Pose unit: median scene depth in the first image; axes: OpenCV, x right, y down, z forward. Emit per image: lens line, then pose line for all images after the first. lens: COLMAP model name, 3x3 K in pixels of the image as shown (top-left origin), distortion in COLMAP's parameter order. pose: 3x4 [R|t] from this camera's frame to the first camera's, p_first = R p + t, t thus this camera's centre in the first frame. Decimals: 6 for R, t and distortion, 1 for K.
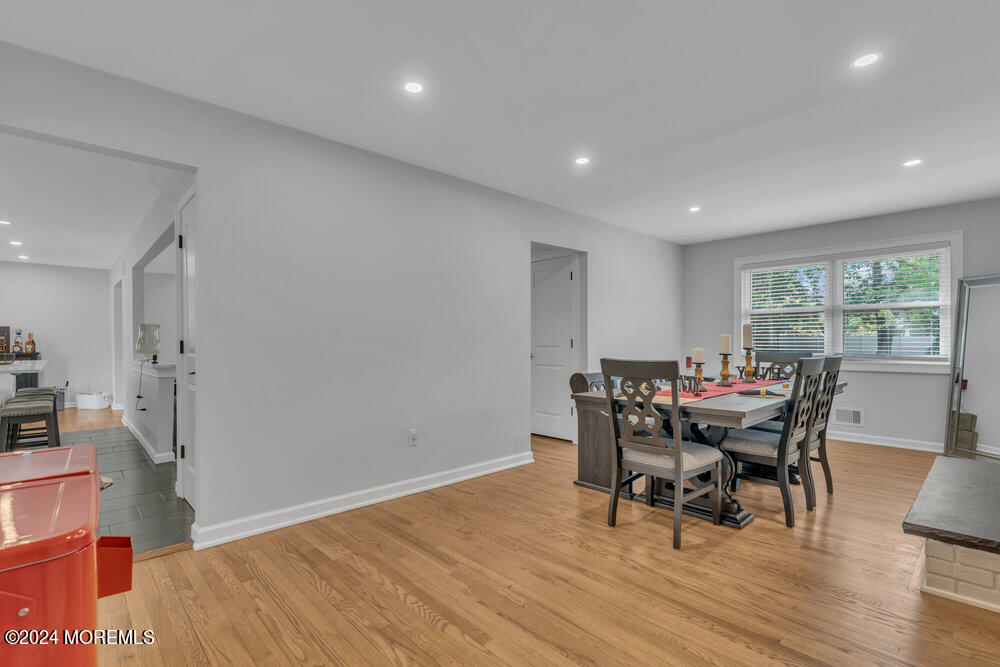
lens RADIAL K [[455.5, 0, 500.2], [0, 455.5, 341.3], [0, 0, 1]] dist [-0.005646, 0.000680]
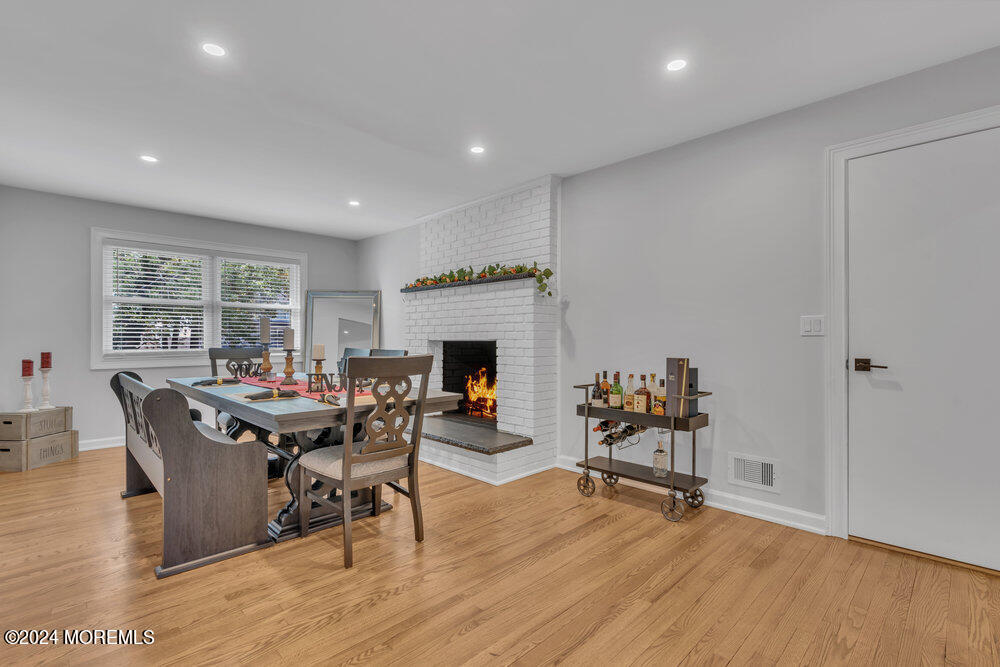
lens RADIAL K [[455.5, 0, 500.2], [0, 455.5, 341.3], [0, 0, 1]] dist [-0.005646, 0.000680]
pose [[-0.006116, -0.006113, 0.999963, -0.432507], [-0.001438, 0.999980, 0.006104, 0.004460], [-0.999980, -0.001400, -0.006125, 0.581284]]
